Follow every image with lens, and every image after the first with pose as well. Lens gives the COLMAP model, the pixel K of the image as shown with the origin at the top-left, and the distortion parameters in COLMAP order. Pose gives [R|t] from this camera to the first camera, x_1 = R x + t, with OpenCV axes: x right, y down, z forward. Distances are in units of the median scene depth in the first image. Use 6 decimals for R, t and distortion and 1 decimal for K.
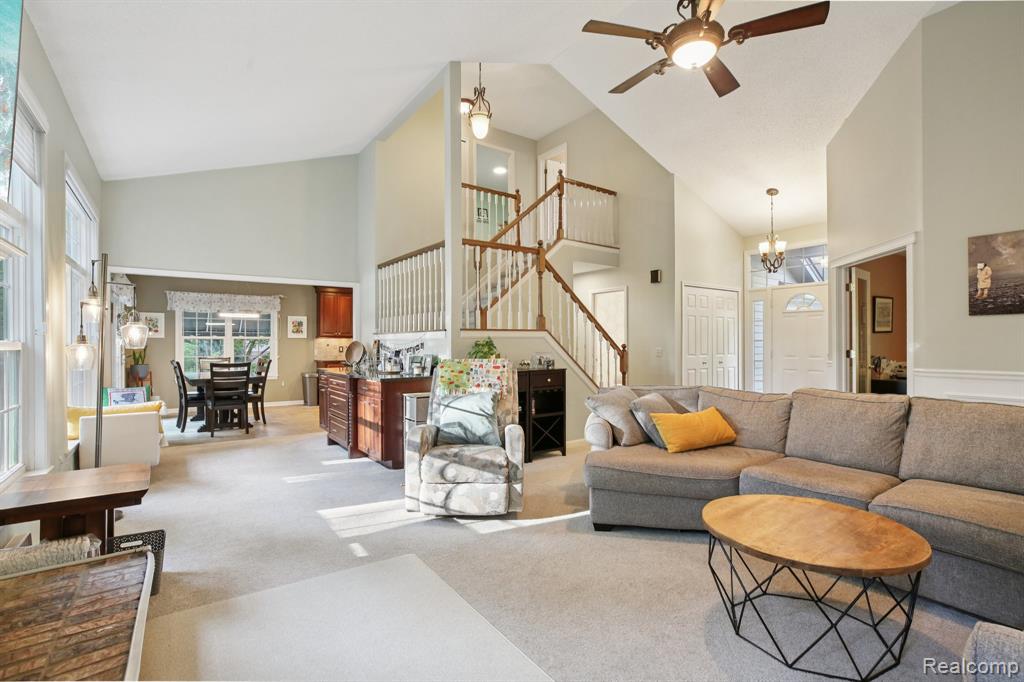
lens RADIAL K [[465.8, 0, 513.8], [0, 465.8, 340.0], [0, 0, 1]] dist [-0.034227, 0.009303]
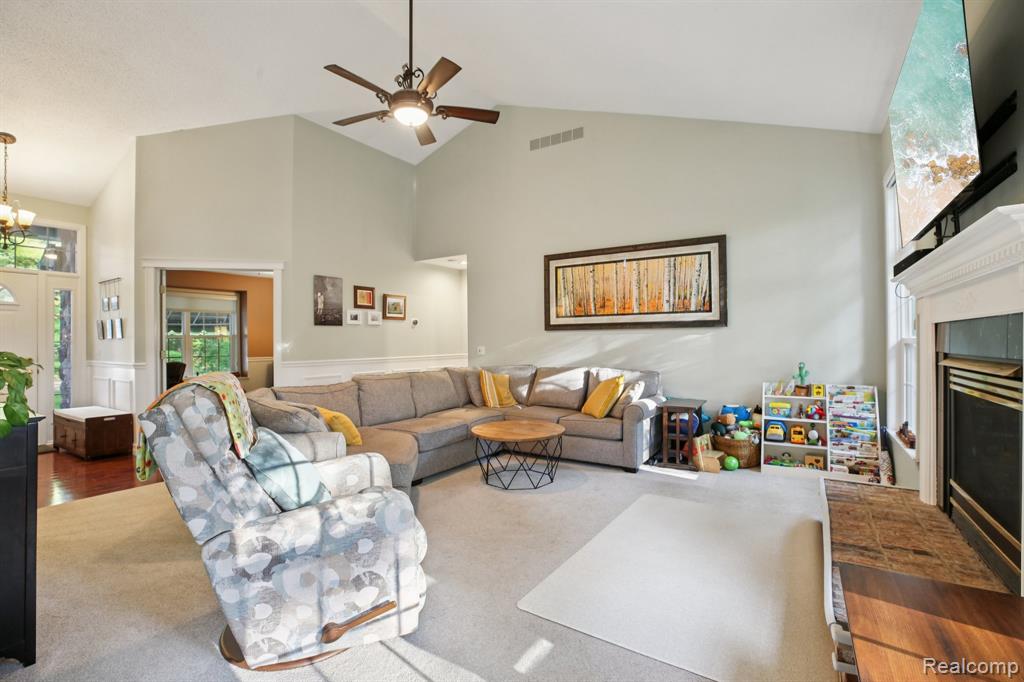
lens RADIAL K [[465.8, 0, 513.8], [0, 465.8, 340.0], [0, 0, 1]] dist [-0.034227, 0.009303]
pose [[-0.365808, 0.005735, 0.930672, -0.425517], [0.007937, 0.999964, -0.003042, 0.003339], [-0.930656, 0.006274, -0.365841, 0.572841]]
